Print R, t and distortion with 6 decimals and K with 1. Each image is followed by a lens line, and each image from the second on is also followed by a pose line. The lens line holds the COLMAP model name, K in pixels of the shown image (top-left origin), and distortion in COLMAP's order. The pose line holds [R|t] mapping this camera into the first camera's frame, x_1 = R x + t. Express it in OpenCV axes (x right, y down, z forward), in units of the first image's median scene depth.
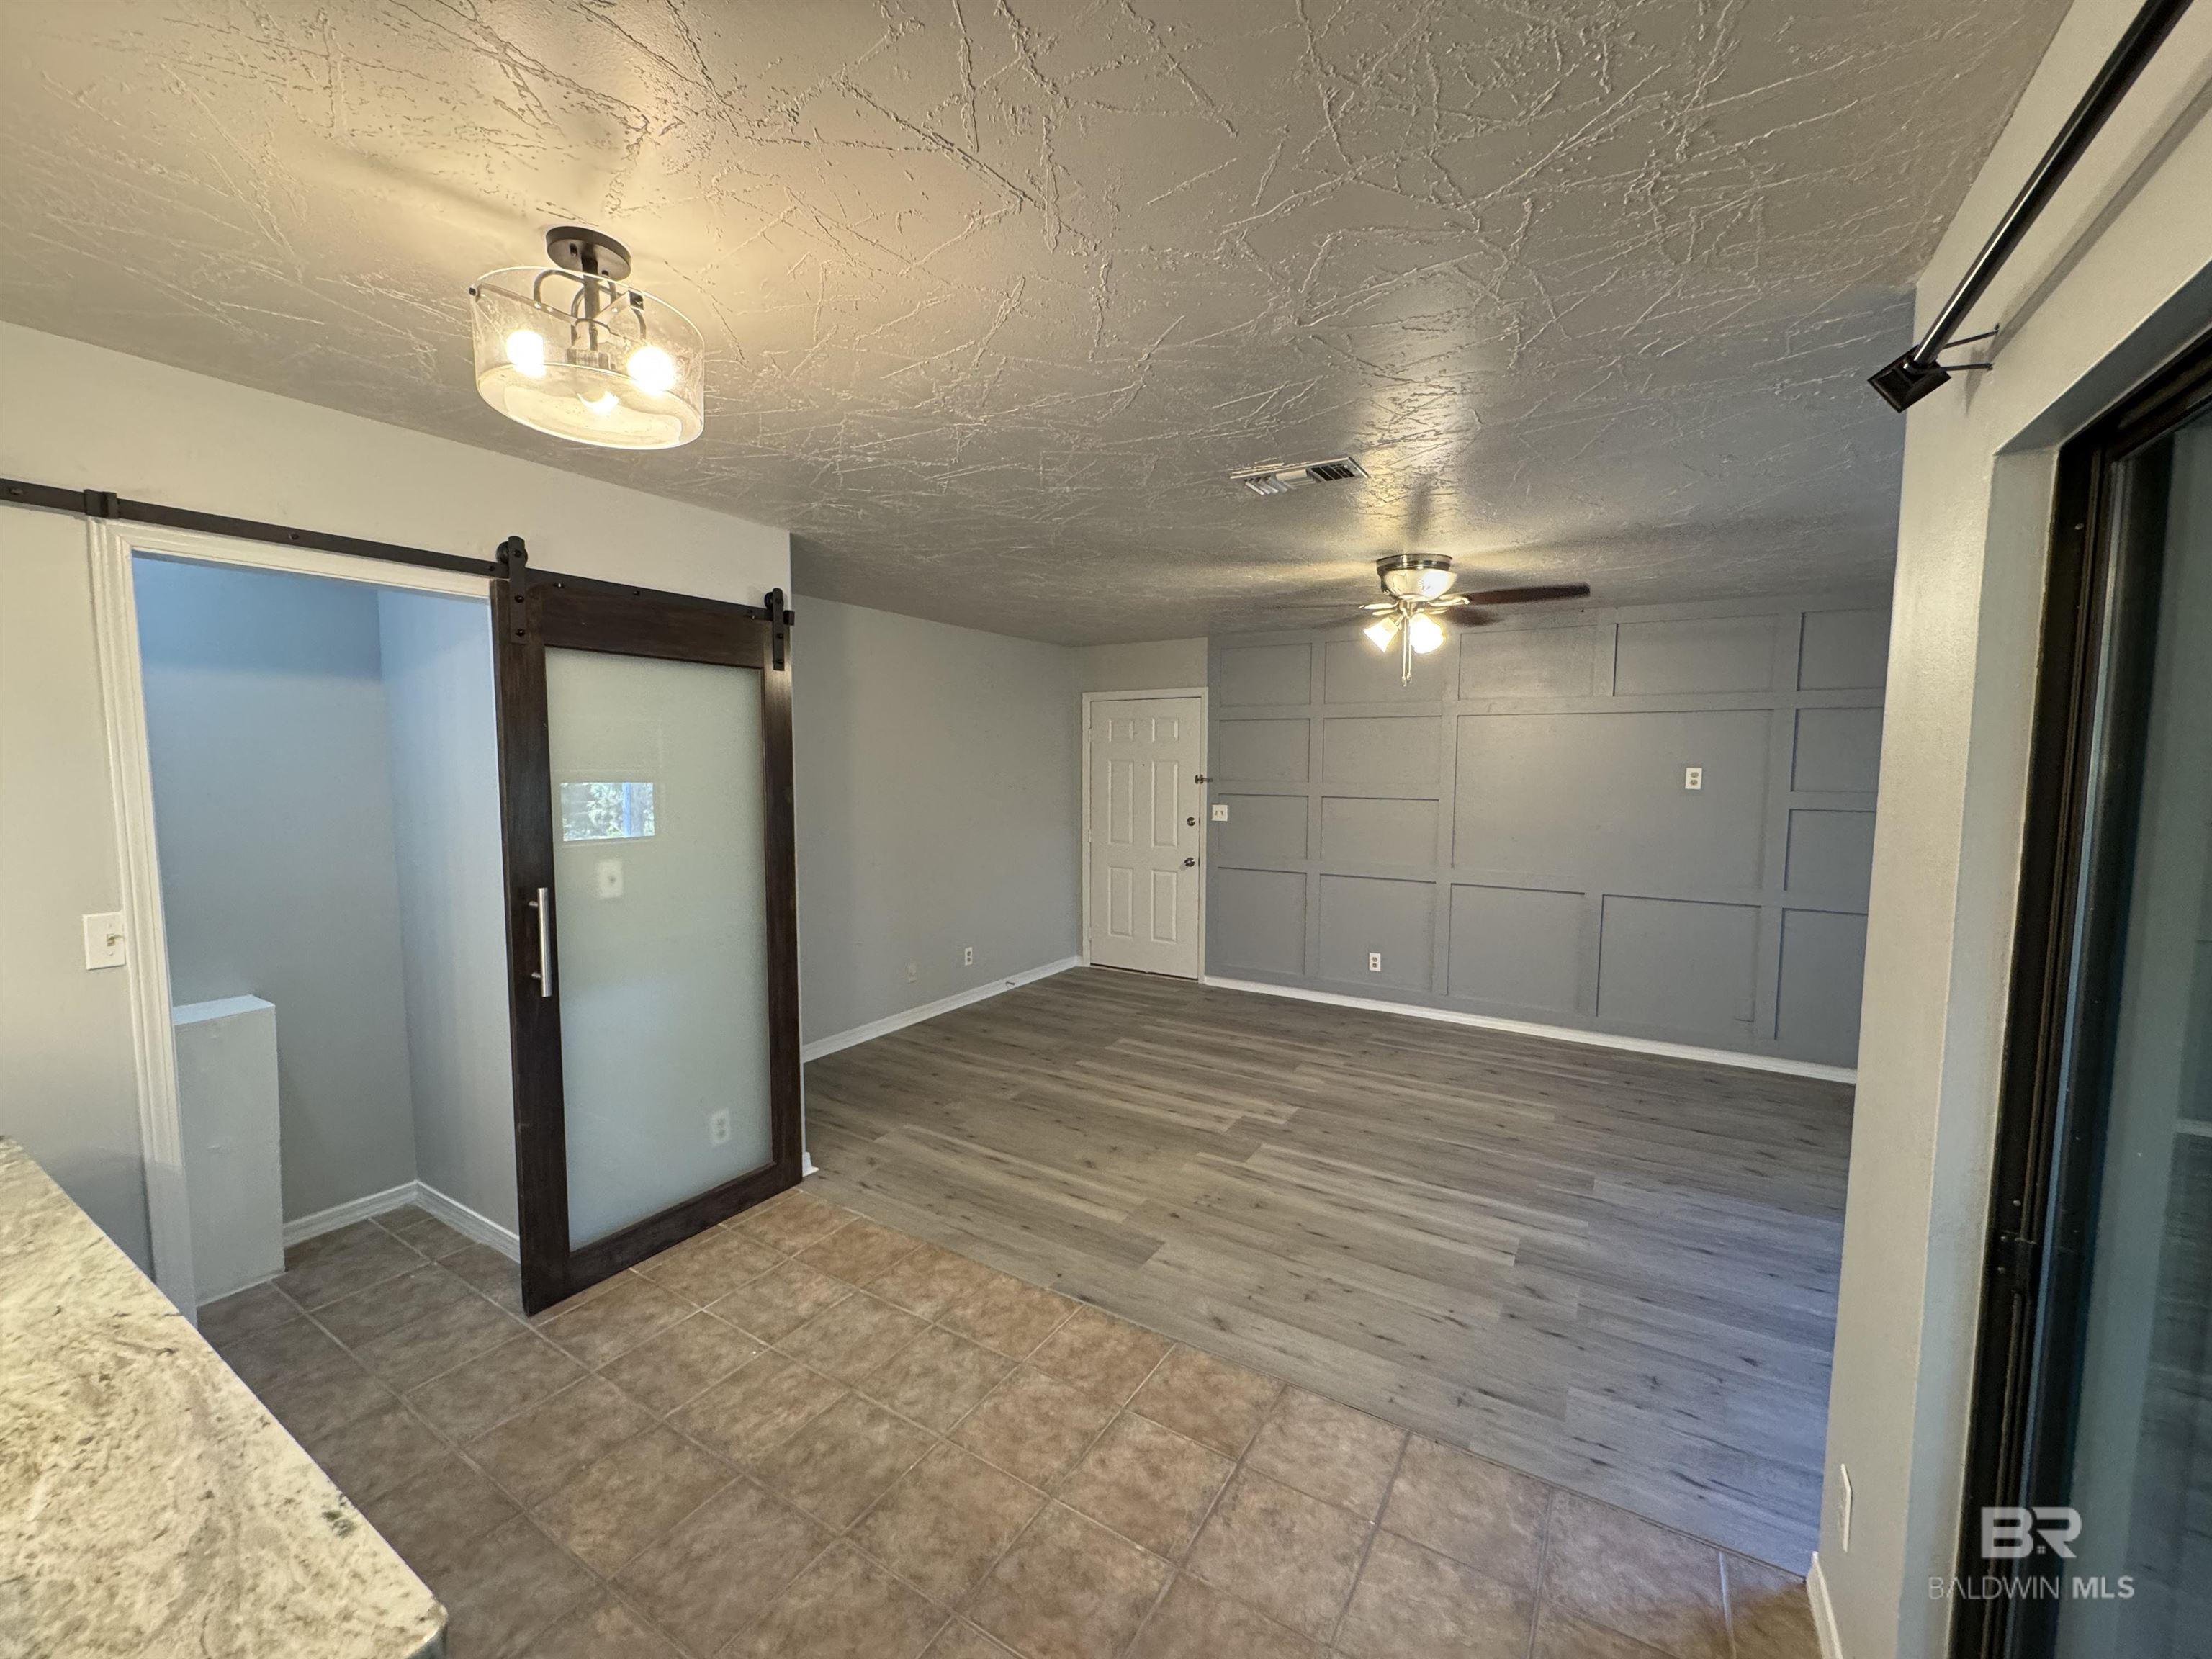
lens RADIAL K [[883.2, 0, 1109.3], [0, 883.2, 819.3], [0, 0, 1]] dist [-0.004205, 0.000461]
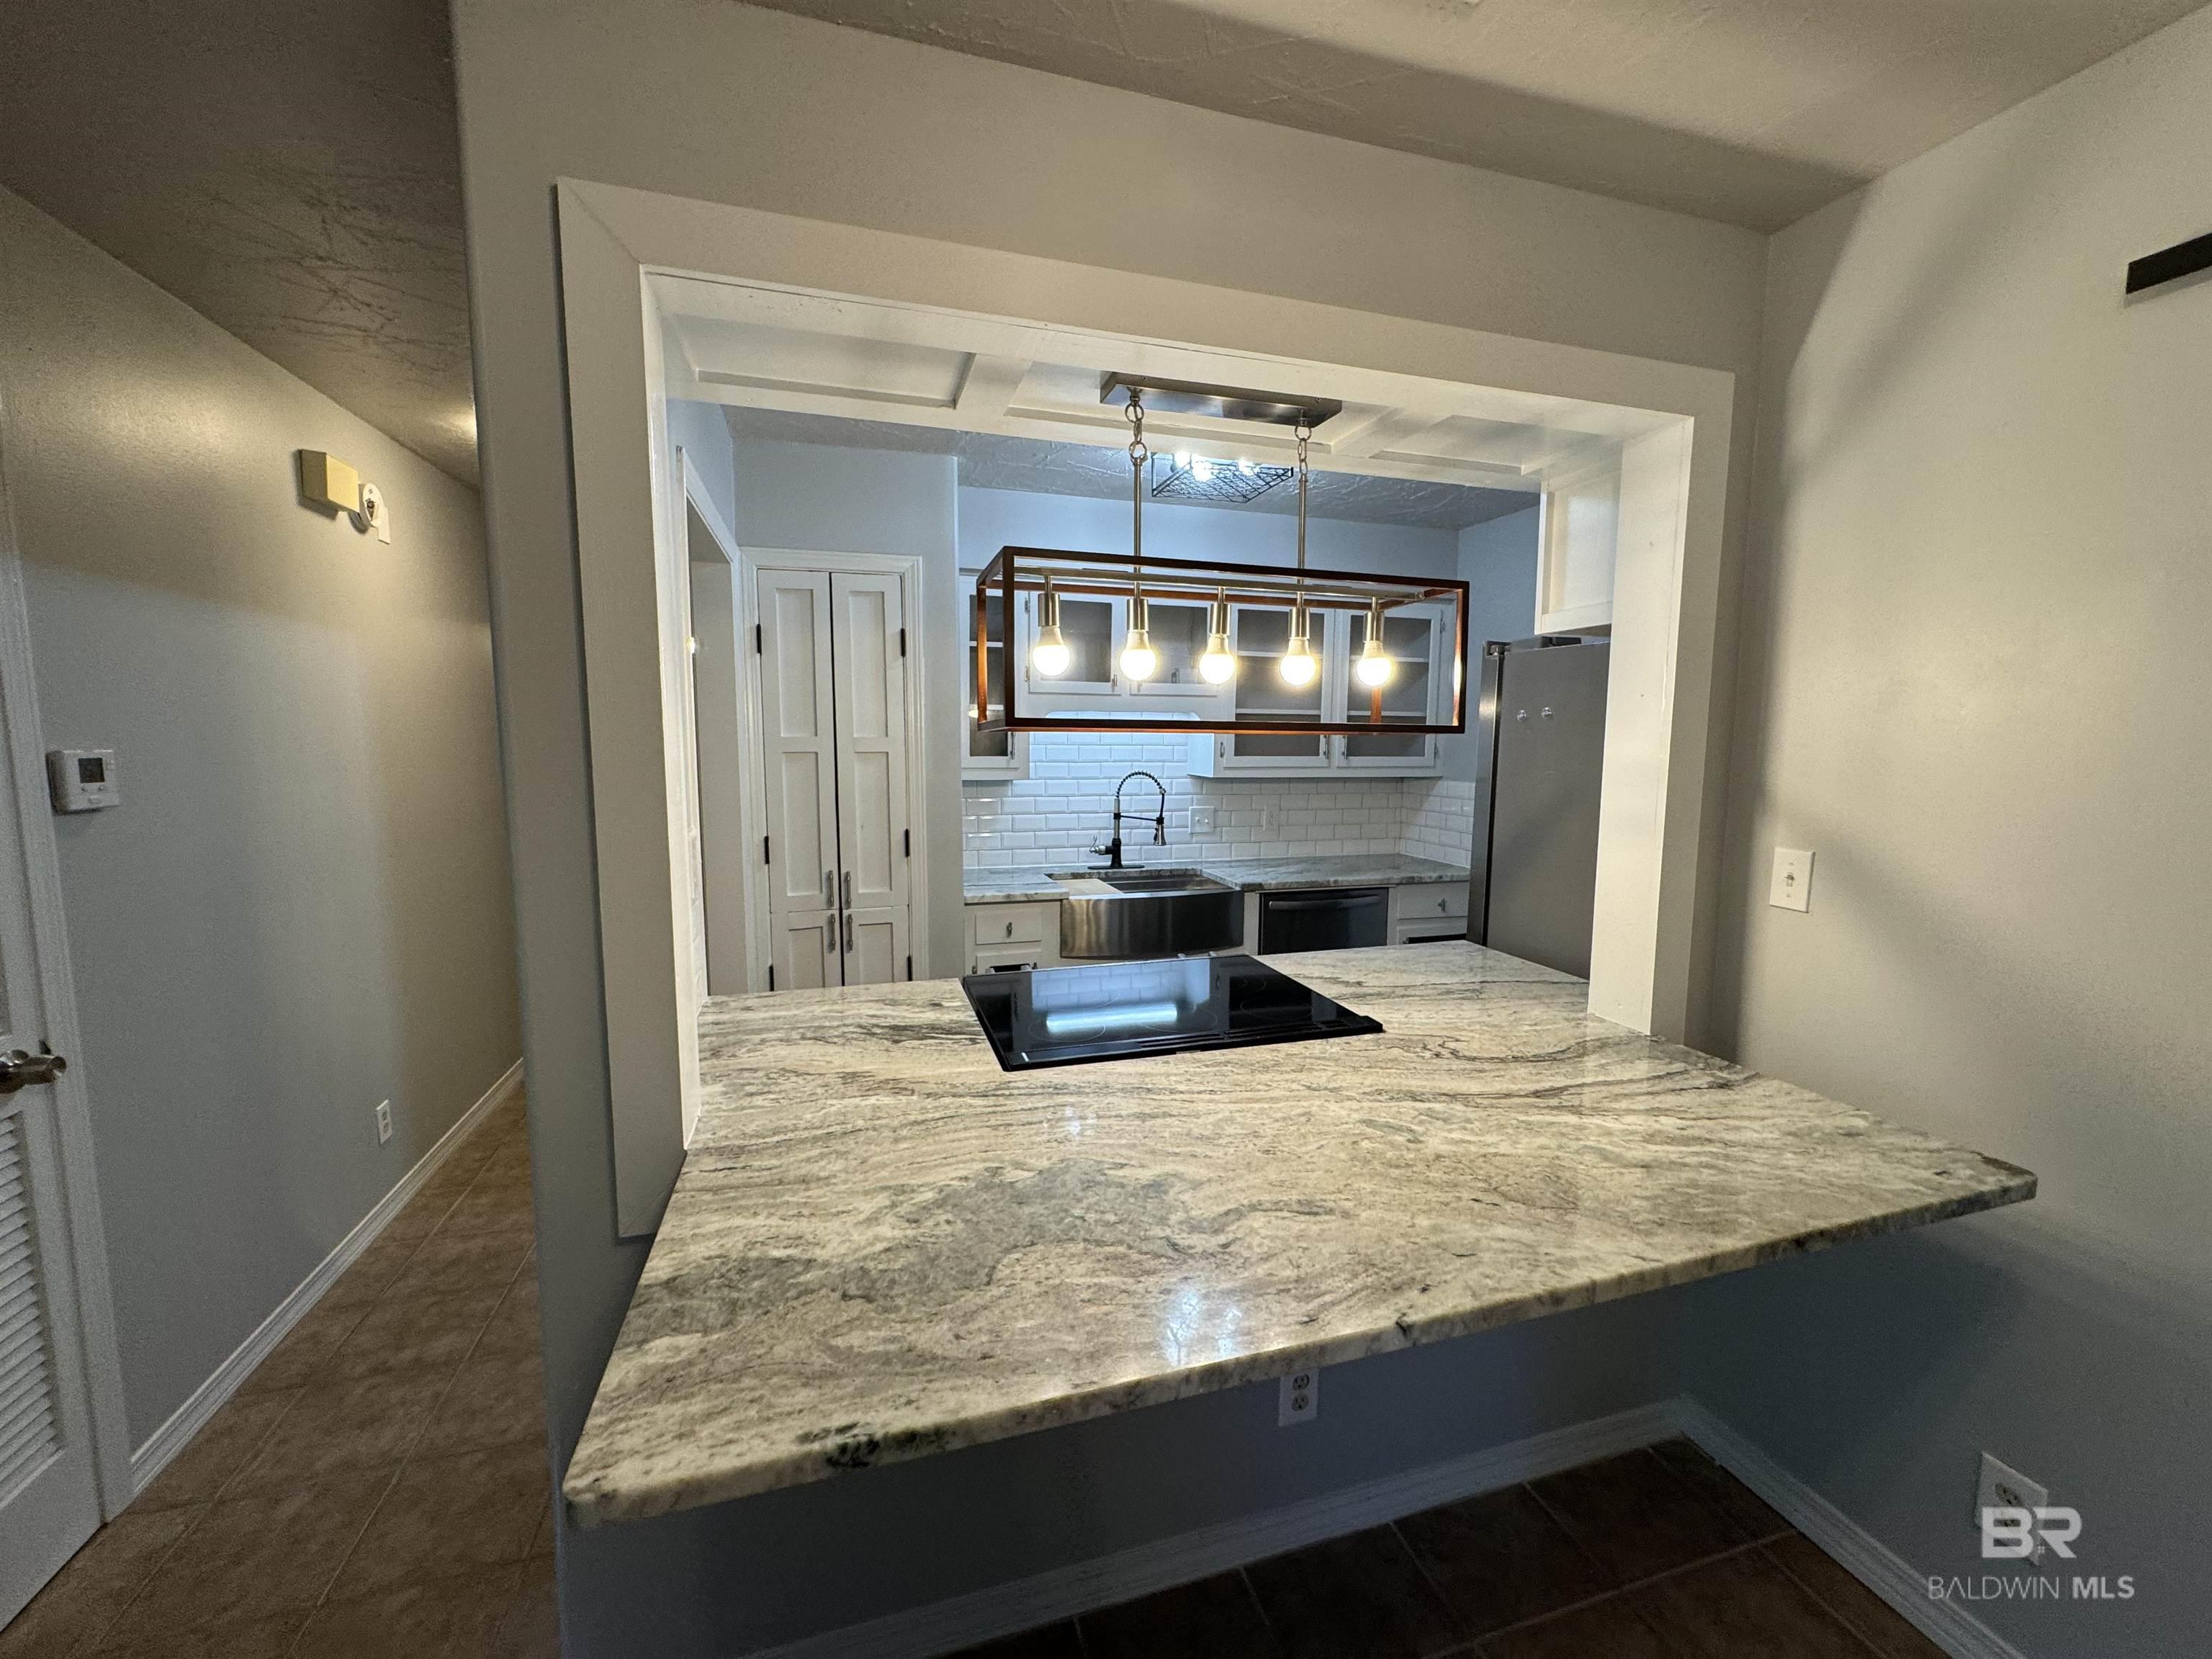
lens RADIAL K [[883.2, 0, 1106.5], [0, 883.2, 825.9], [0, 0, 1]] dist [-0.004205, 0.000461]
pose [[-0.666697, 0.069719, -0.742061, -0.110507], [-0.061172, 0.987138, 0.147705, 0.006065], [0.742815, 0.143868, -0.653857, 0.437633]]
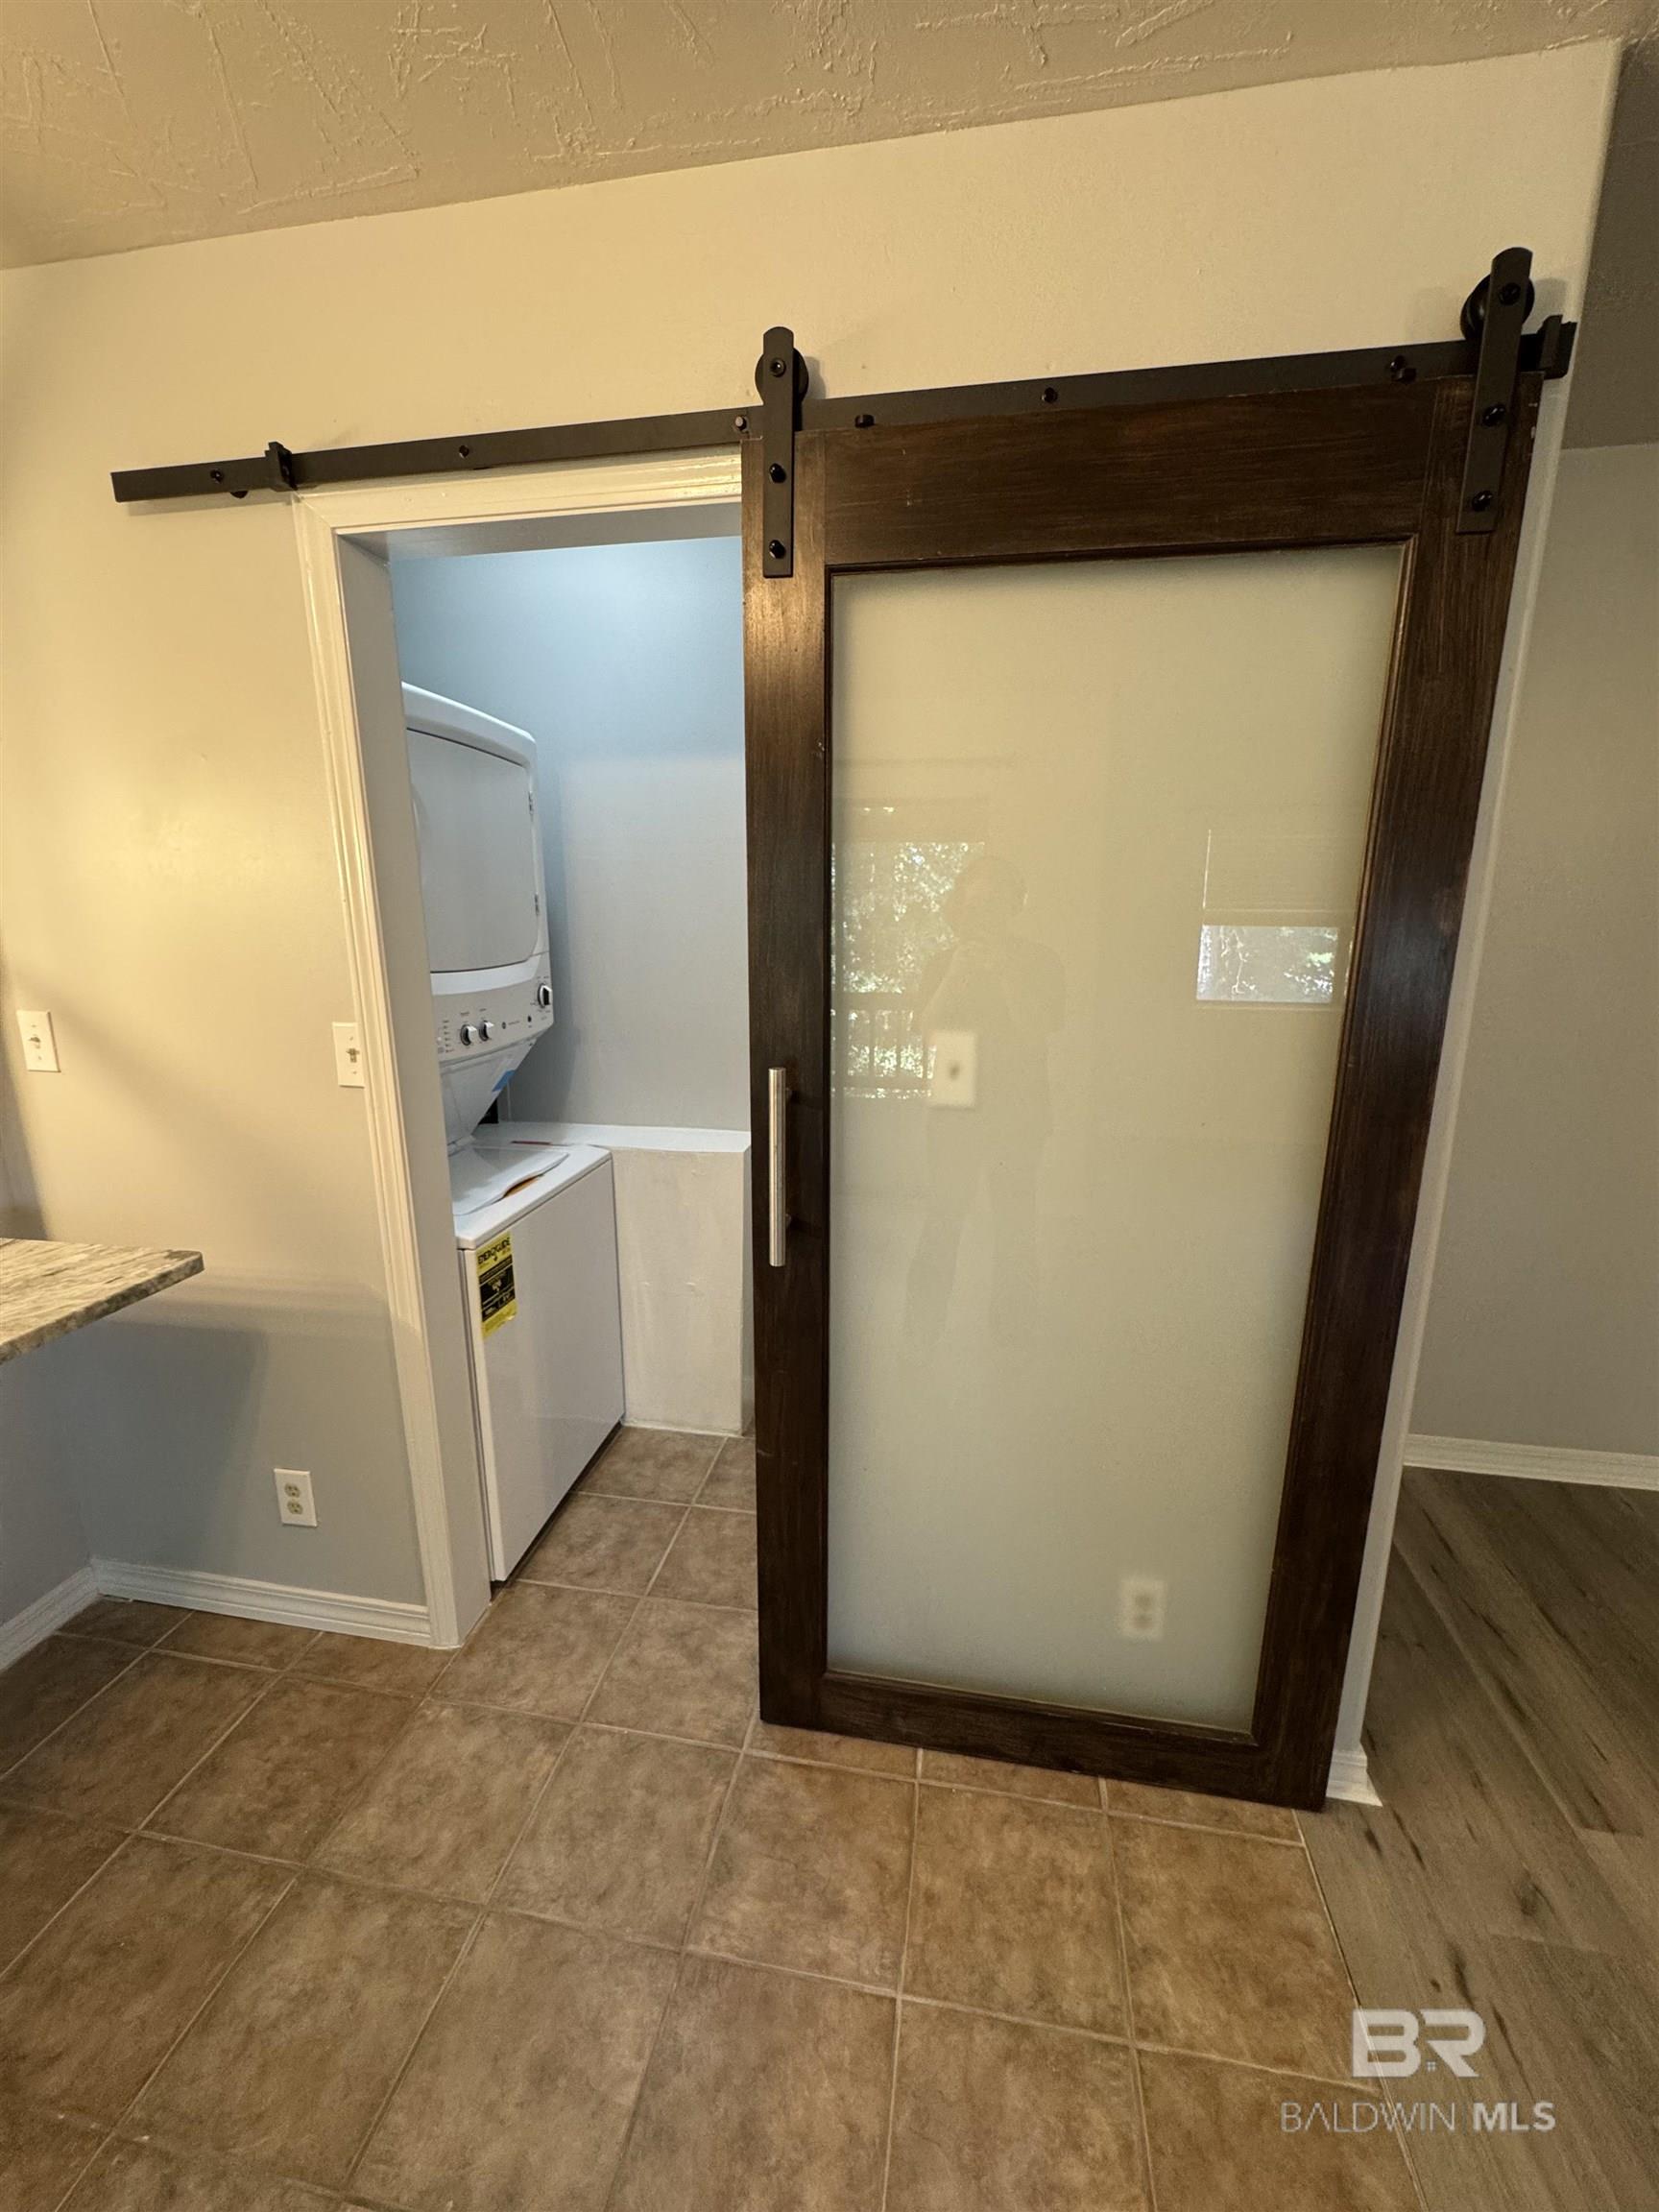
lens RADIAL K [[883.2, 0, 832.3], [0, 883.2, 1106.3], [0, 0, 1]] dist [-0.004205, 0.000461]
pose [[0.363522, 0.198070, -0.910286, -0.112379], [-0.063793, 0.980135, 0.187792, -0.000756], [0.929399, -0.010196, 0.368936, 0.646096]]
